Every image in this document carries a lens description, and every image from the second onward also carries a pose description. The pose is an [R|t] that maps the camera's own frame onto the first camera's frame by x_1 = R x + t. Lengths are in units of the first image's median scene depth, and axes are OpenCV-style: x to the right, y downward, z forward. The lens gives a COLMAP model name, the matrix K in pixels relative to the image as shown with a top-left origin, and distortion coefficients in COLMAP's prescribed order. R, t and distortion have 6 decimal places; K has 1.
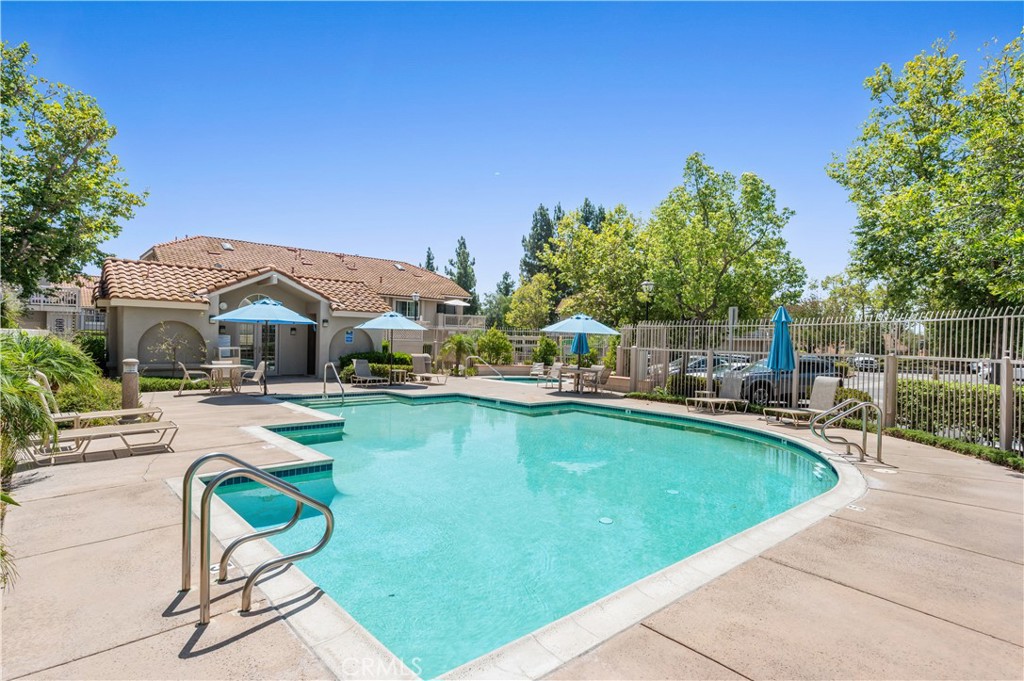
lens RADIAL K [[506.7, 0, 512.0], [0, 506.7, 340.5], [0, 0, 1]] dist [-0.000277, -0.000010]
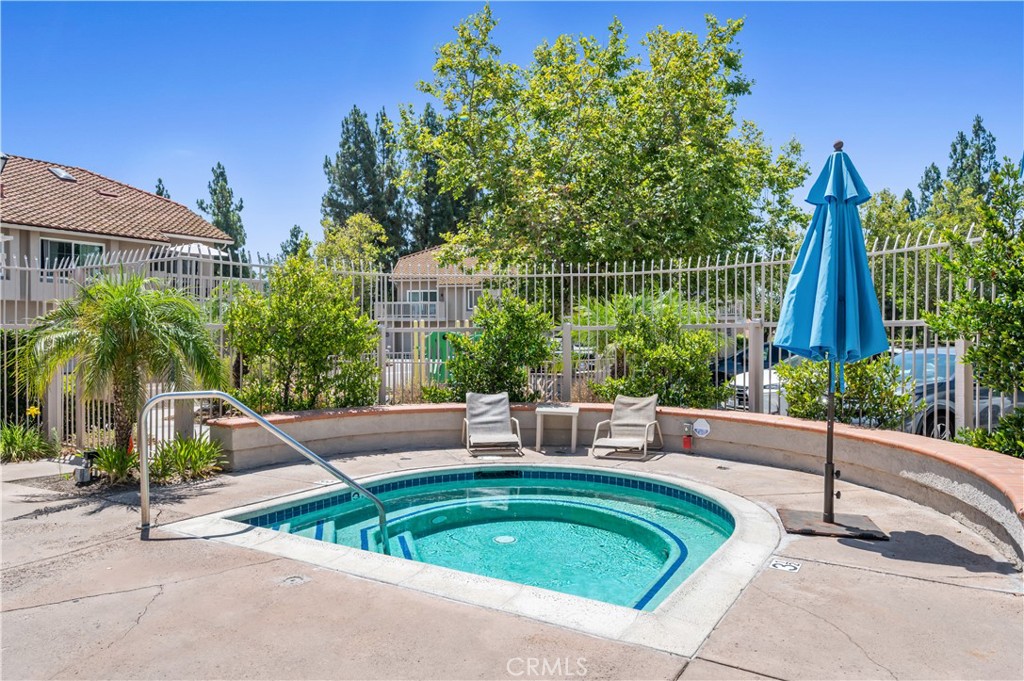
lens RADIAL K [[727.7, 0, 512.0], [0, 727.7, 340.5], [0, 0, 1]] dist [0.006196, 0.002314]
pose [[0.962089, -0.024679, 0.271616, -0.005504], [0.020918, 0.999641, 0.016733, 0.001799], [-0.271931, -0.010417, 0.962260, 0.104669]]
